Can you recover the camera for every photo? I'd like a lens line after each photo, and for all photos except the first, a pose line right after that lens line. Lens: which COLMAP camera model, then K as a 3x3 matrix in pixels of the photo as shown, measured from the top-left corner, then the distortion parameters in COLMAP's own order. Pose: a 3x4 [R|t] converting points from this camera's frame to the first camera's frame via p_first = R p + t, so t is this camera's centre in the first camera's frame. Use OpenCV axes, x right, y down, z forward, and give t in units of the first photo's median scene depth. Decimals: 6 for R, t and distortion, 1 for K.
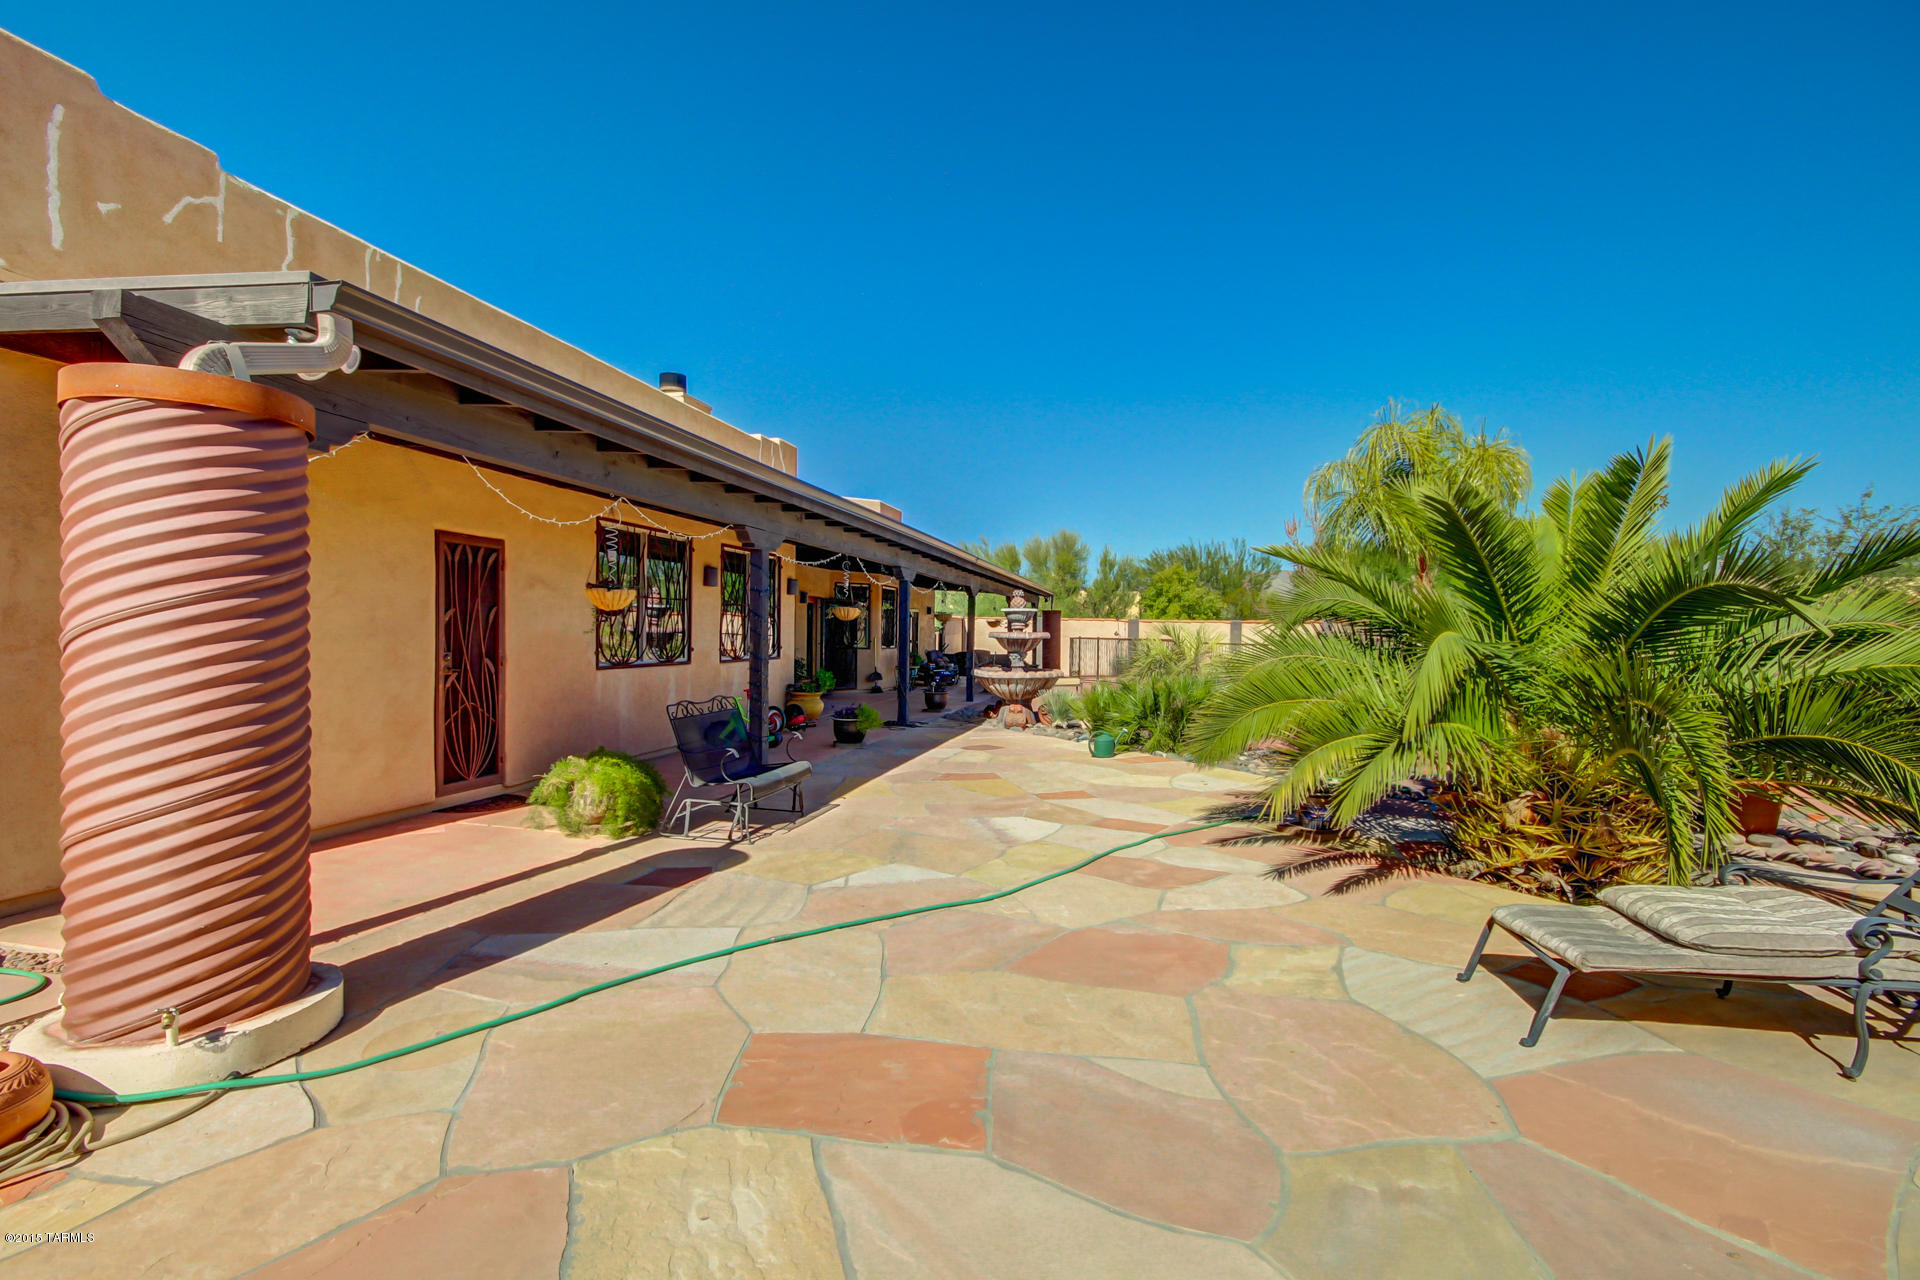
lens RADIAL K [[873.8, 0, 959.7], [0, 873.8, 644.9], [0, 0, 1]] dist [0.016011, 0.000027]
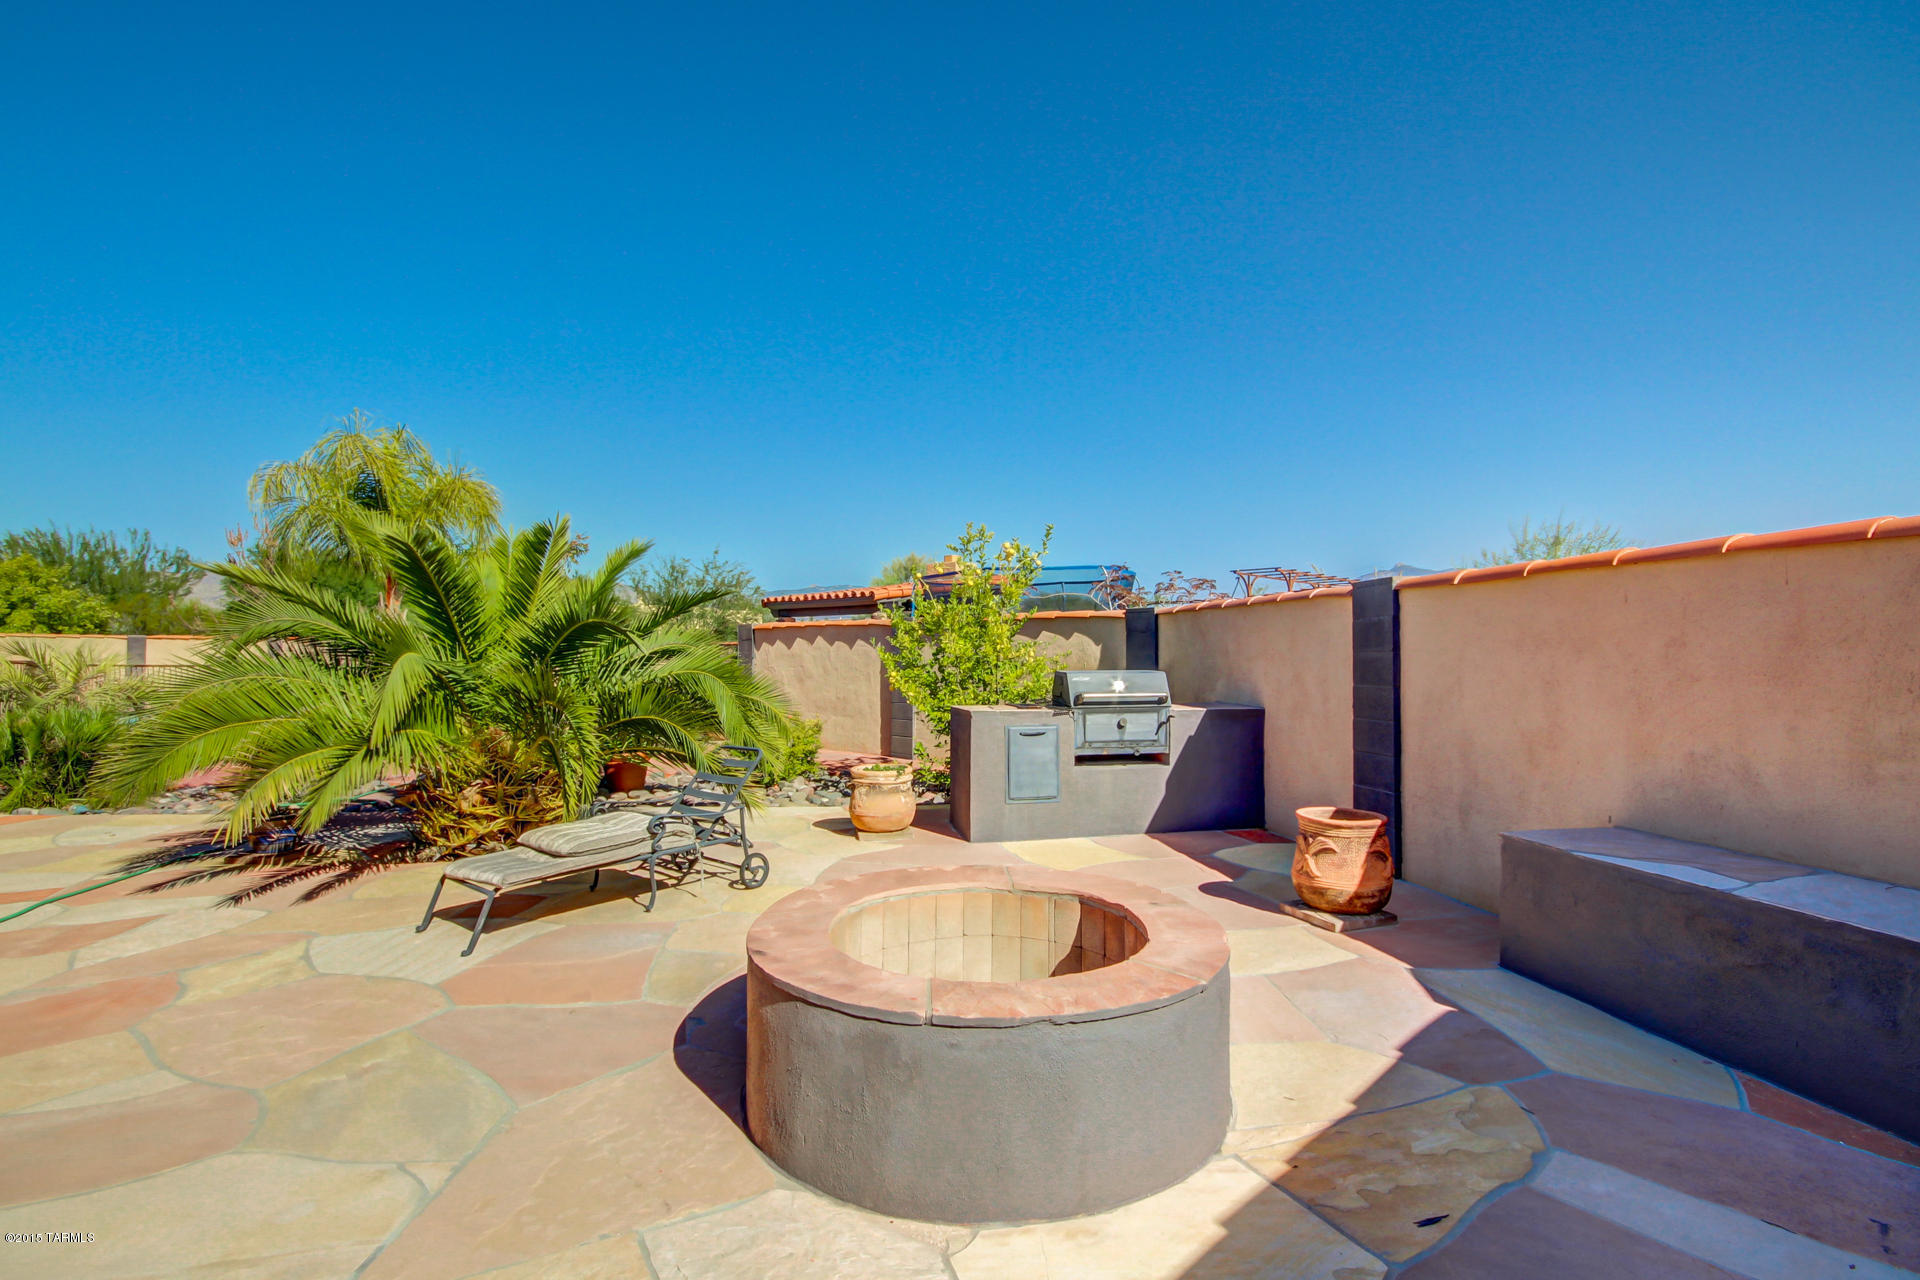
lens RADIAL K [[873.8, 0, 959.7], [0, 873.8, 644.9], [0, 0, 1]] dist [0.016011, 0.000027]
pose [[0.491284, 0.000220, 0.870999, -0.103127], [0.016251, 0.999824, -0.009419, -0.001919], [-0.870848, 0.018782, 0.491194, -0.209796]]
